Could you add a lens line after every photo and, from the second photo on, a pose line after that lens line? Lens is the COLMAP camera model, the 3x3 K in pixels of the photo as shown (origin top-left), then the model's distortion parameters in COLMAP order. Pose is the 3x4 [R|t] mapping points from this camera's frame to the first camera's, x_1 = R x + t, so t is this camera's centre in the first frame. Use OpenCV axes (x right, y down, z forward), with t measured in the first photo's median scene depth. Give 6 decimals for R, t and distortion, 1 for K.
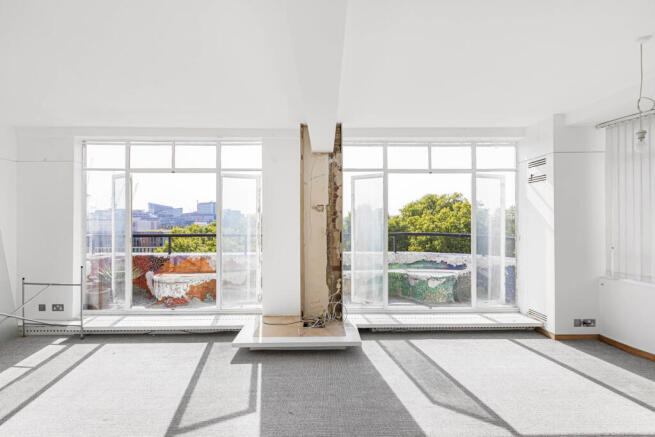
lens RADIAL K [[351.3, 0, 327.1], [0, 351.3, 218.5], [0, 0, 1]] dist [0.002846, 0.000833]
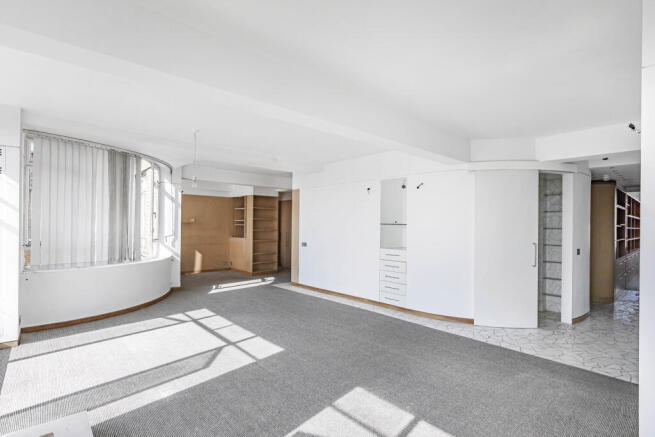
lens RADIAL K [[322.4, 0, 331.8], [0, 322.4, 222.6], [0, 0, 1]] dist [0.000931, 0.000183]
pose [[-0.661523, -0.000344, 0.749925, -0.510269], [-0.018536, 0.999702, -0.015892, 0.010401], [-0.749696, -0.024413, -0.661332, 0.859338]]
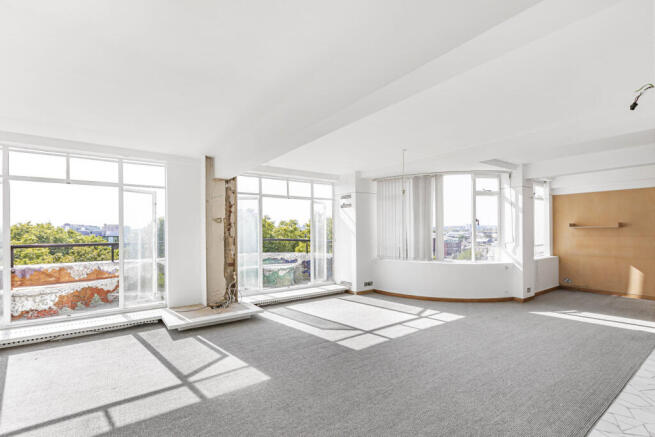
lens RADIAL K [[301.6, 0, 323.2], [0, 301.6, 232.5], [0, 0, 1]] dist [0.002382, -0.001833]
pose [[0.820893, -0.006062, 0.571050, -0.348597], [0.000019, 0.999944, 0.010588, 0.004002], [-0.571082, -0.008681, 0.820847, -0.167127]]
